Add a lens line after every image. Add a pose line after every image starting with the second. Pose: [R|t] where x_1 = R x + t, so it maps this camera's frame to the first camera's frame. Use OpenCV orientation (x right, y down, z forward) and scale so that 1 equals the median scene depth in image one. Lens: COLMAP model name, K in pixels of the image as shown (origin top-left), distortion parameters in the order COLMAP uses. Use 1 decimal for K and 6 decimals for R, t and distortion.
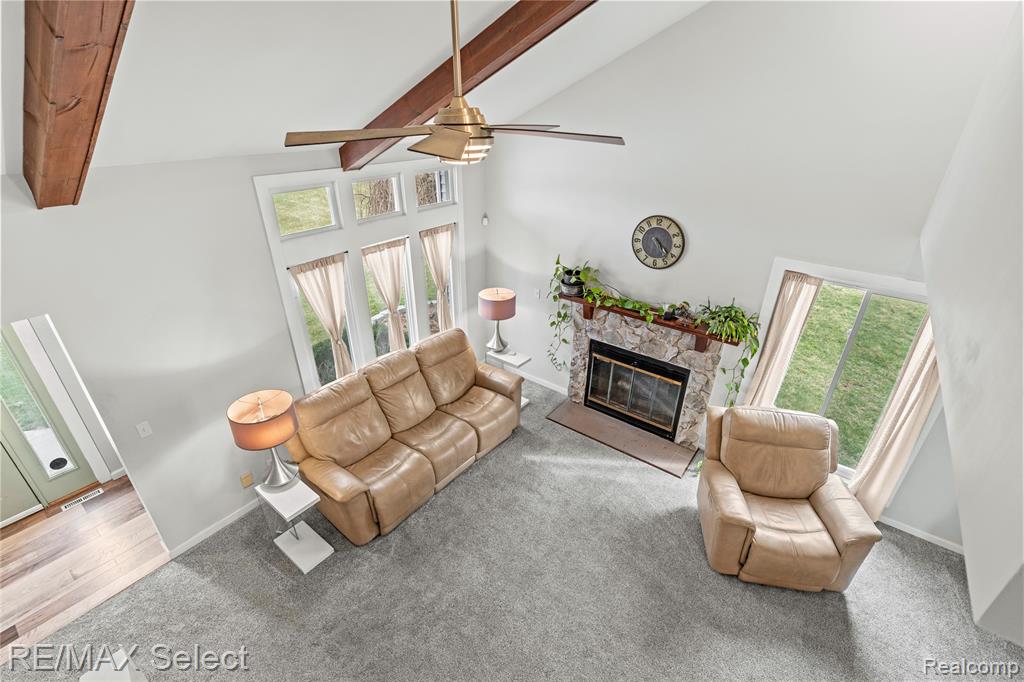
lens RADIAL K [[457.1, 0, 515.7], [0, 457.1, 343.3], [0, 0, 1]] dist [-0.011024, 0.004685]
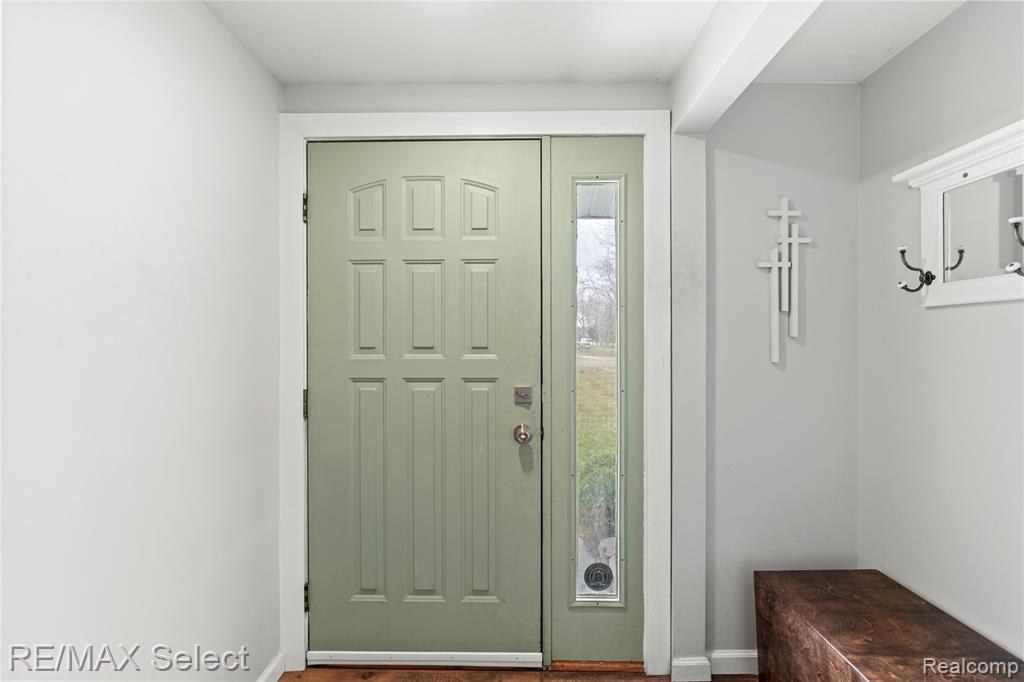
lens RADIAL K [[457.1, 0, 515.7], [0, 457.1, 343.3], [0, 0, 1]] dist [-0.011024, 0.004685]
pose [[0.587309, -0.008458, -0.809319, -0.614883], [-0.367367, 0.888220, -0.275874, 0.189946], [0.721186, 0.459341, 0.518552, 0.537183]]
